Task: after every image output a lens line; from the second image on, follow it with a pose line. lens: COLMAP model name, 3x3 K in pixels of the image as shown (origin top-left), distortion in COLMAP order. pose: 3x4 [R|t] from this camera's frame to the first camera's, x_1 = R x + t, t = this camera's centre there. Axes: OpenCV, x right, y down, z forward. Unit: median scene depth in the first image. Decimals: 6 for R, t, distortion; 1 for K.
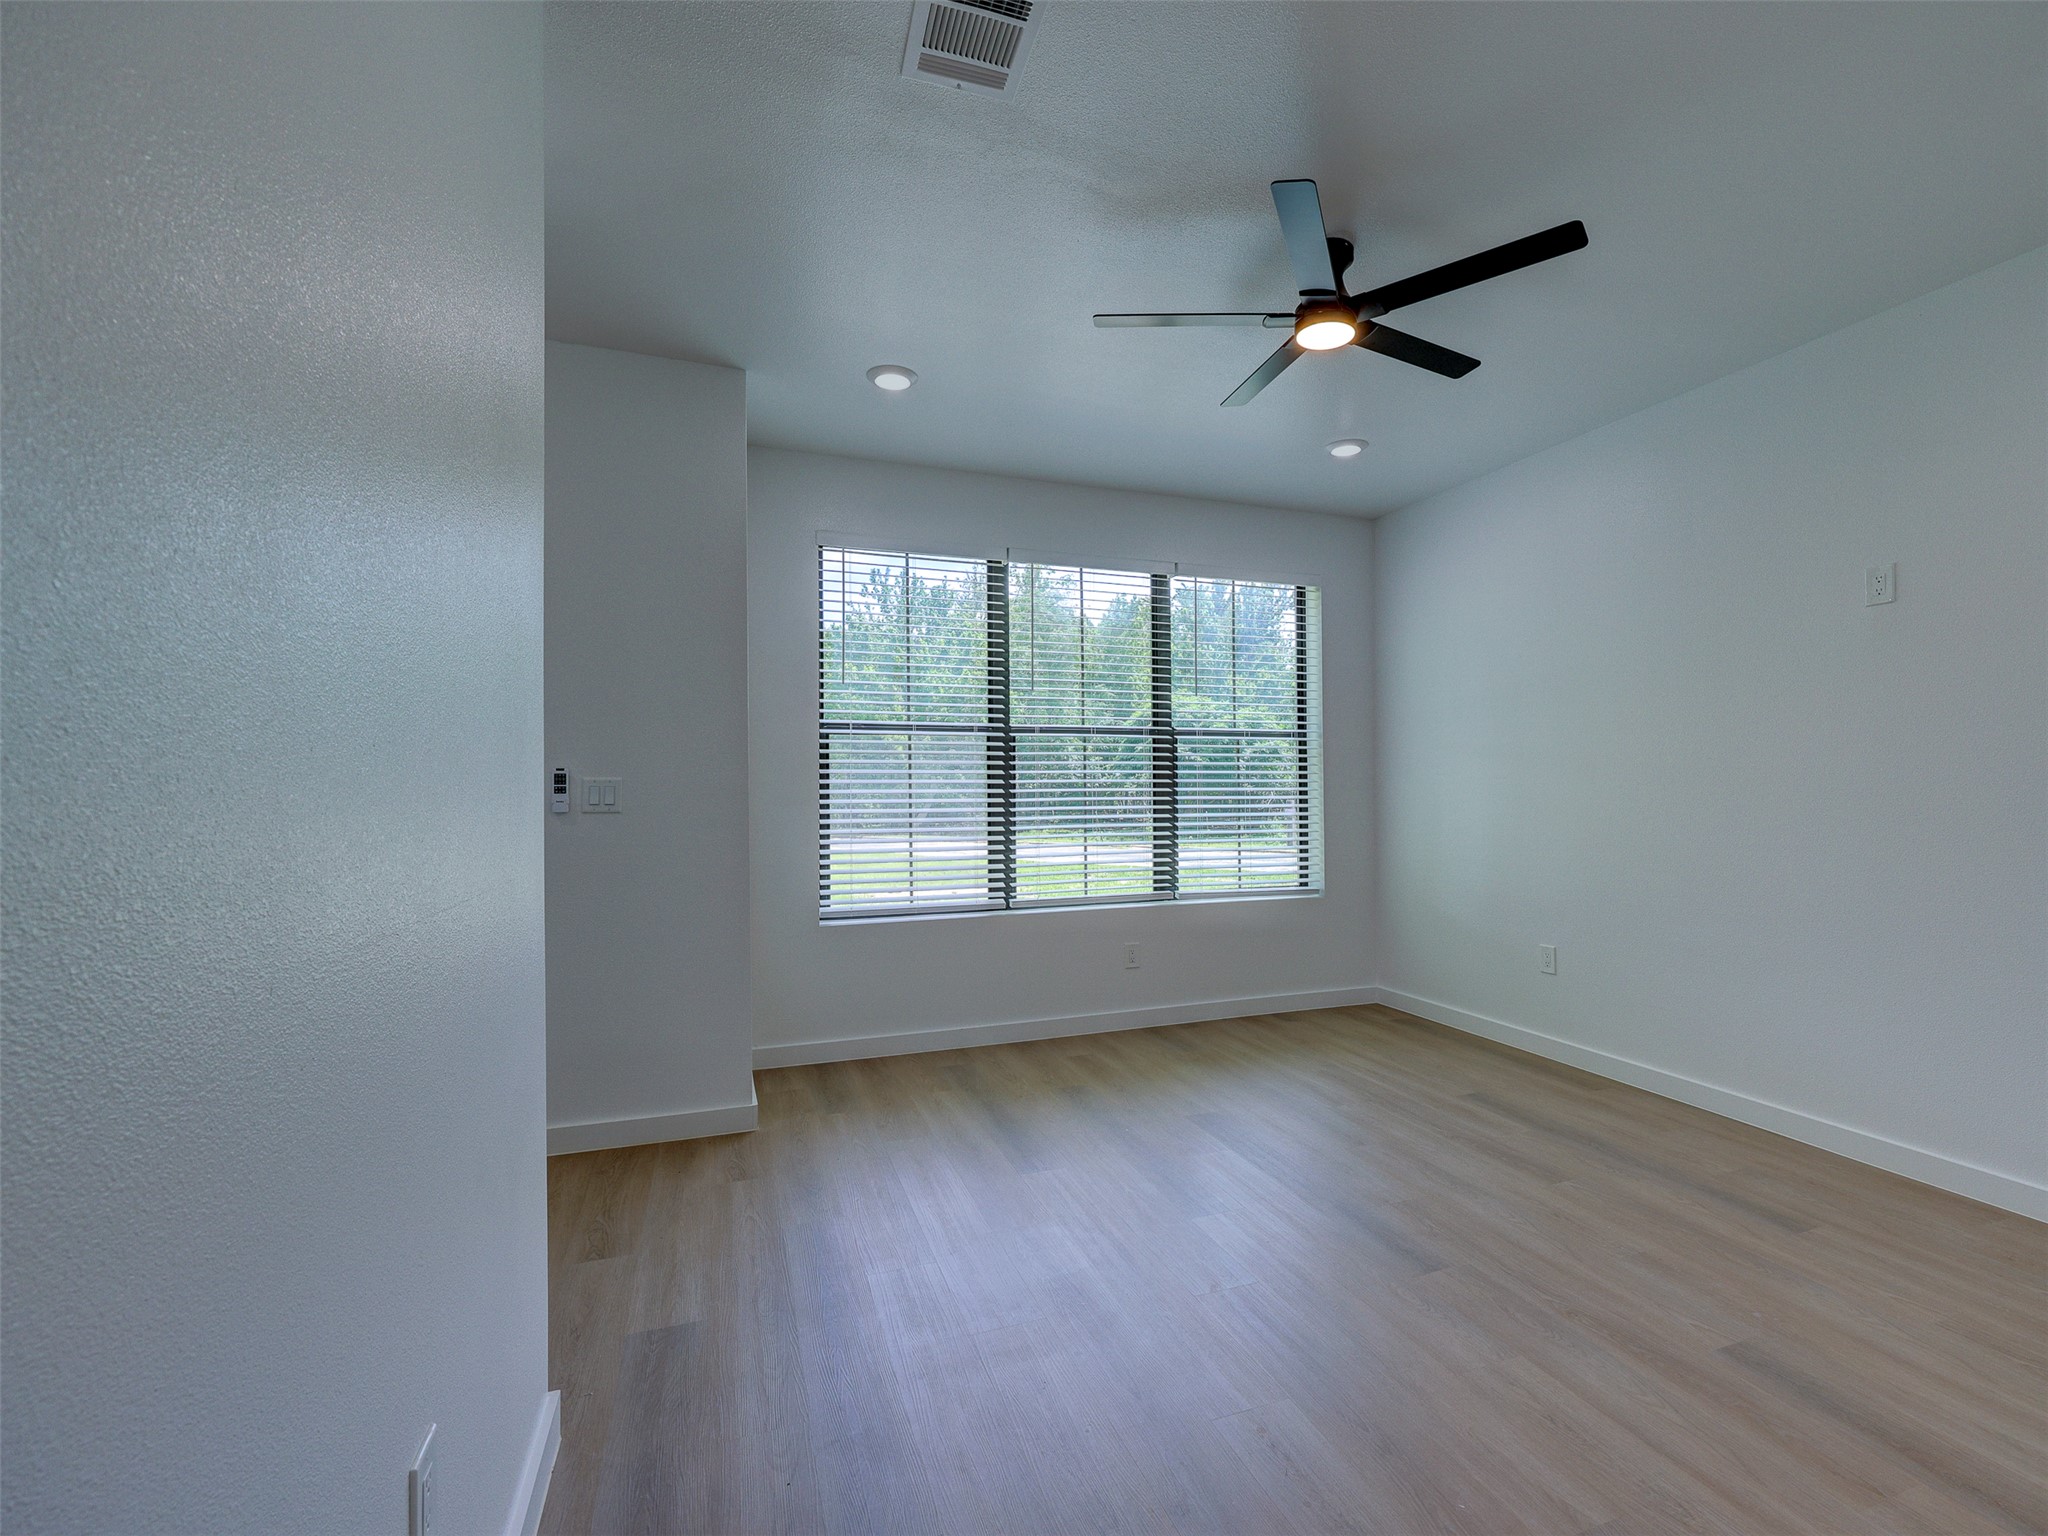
lens RADIAL K [[913.1, 0, 1075.4], [0, 913.1, 778.7], [0, 0, 1]] dist [0.000166, -0.001148]
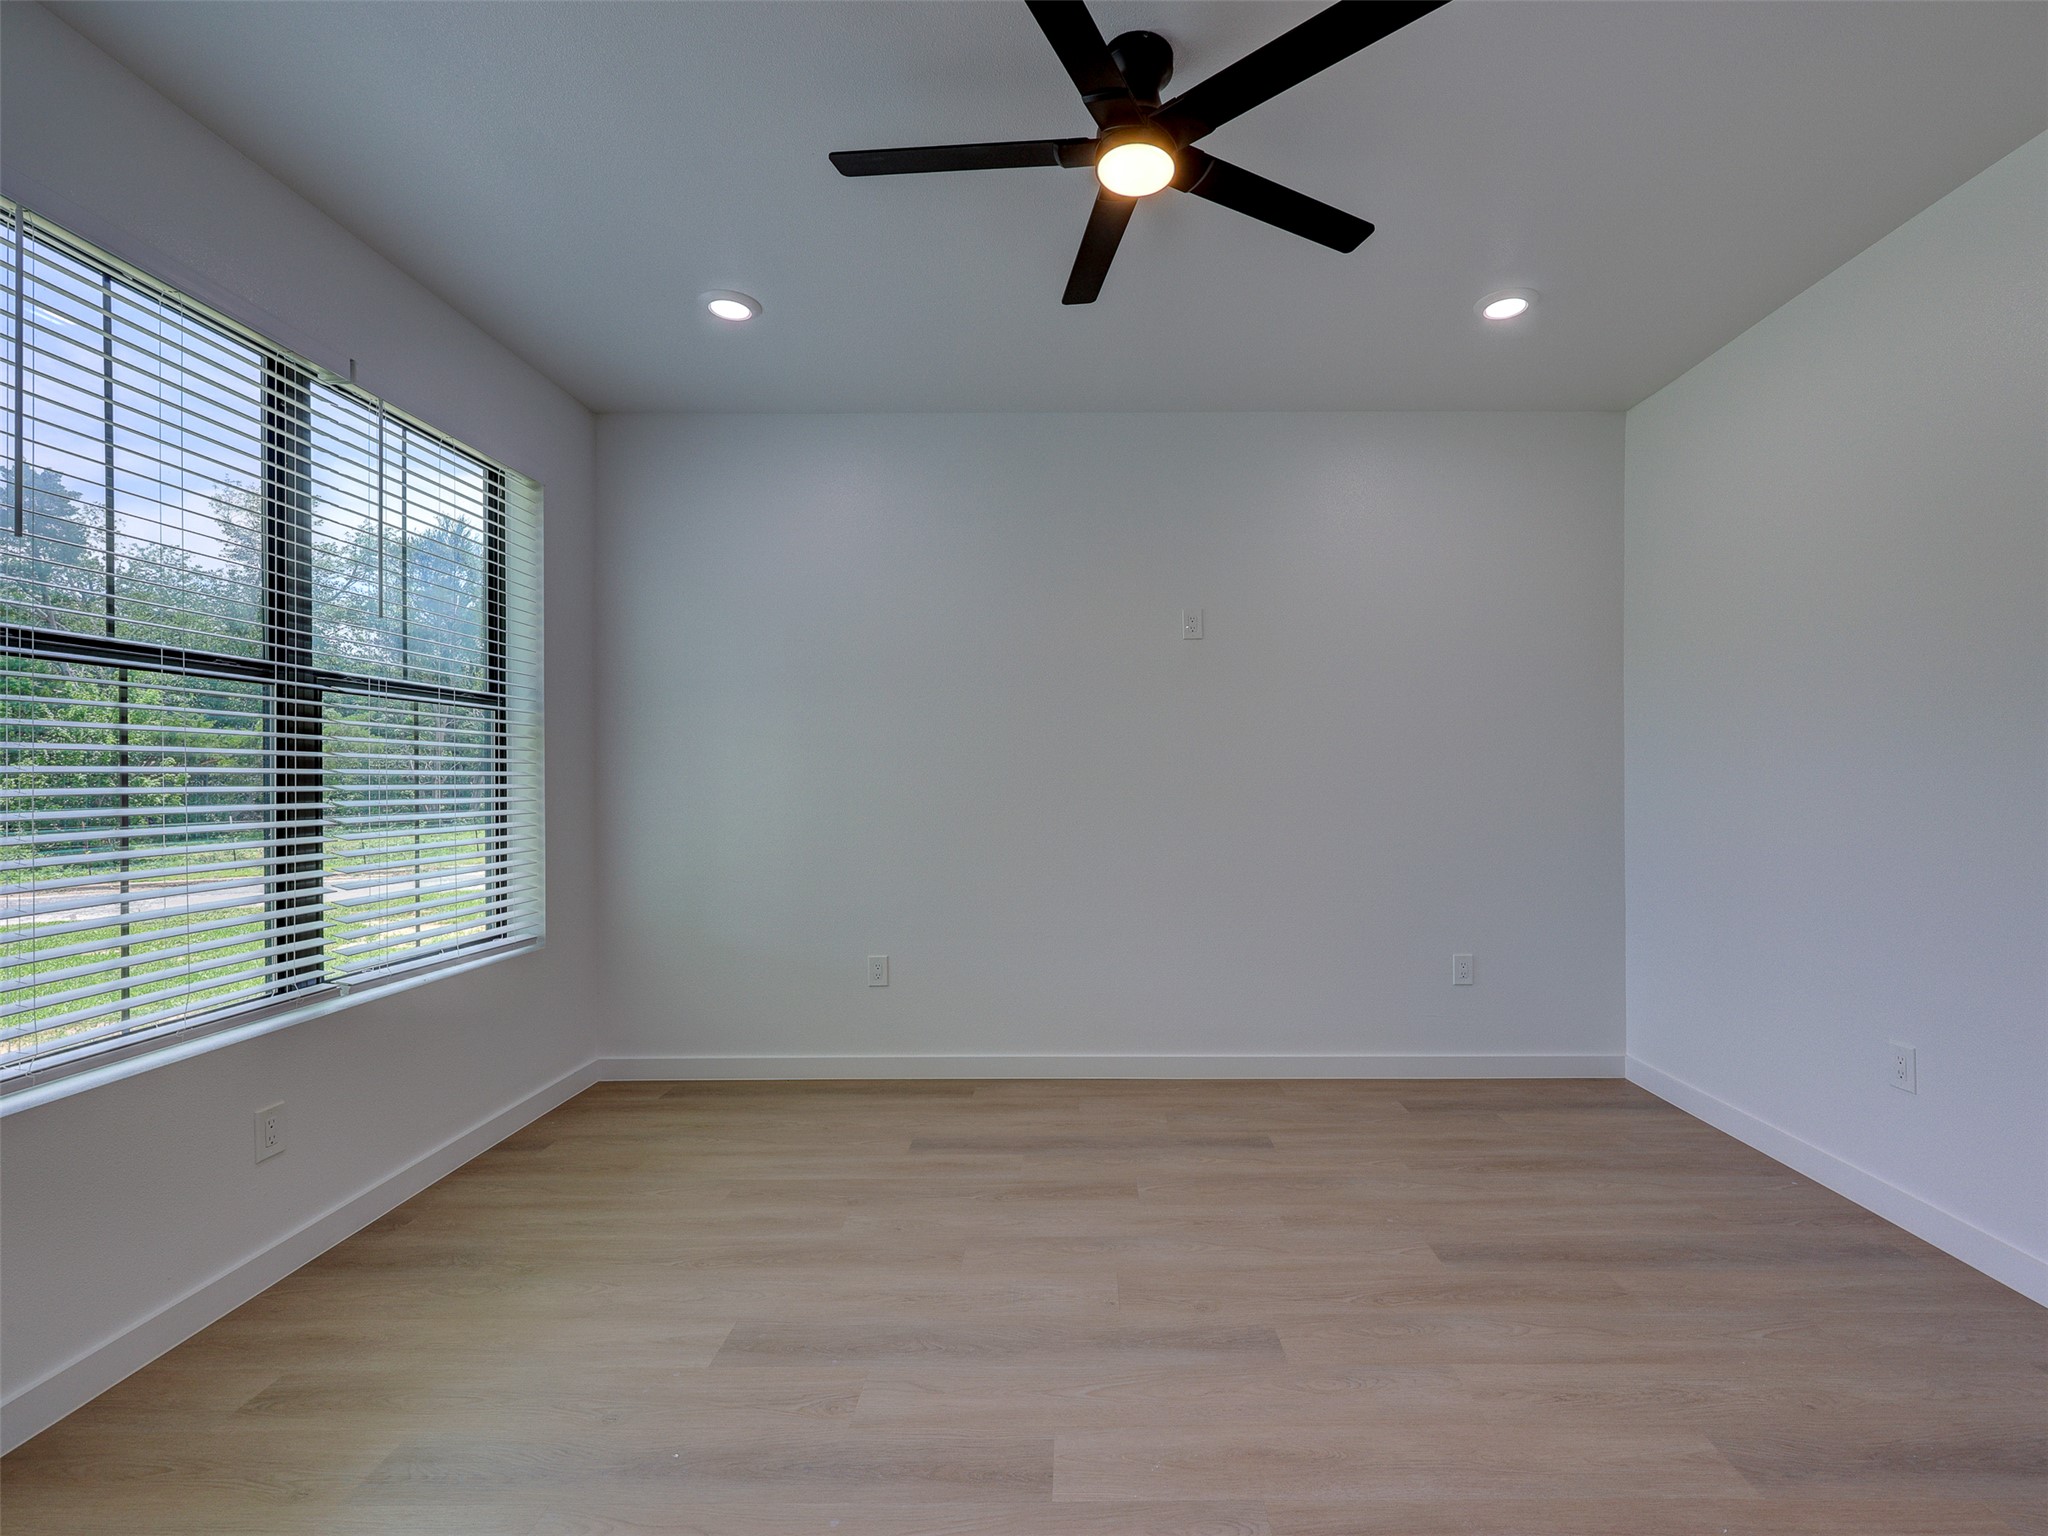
lens RADIAL K [[913.1, 0, 1075.4], [0, 913.1, 778.7], [0, 0, 1]] dist [0.000166, -0.001148]
pose [[0.356106, 0.013255, 0.934352, -0.300243], [-0.008041, 0.999906, -0.011120, 0.016600], [-0.934411, -0.003553, 0.356179, 0.556877]]
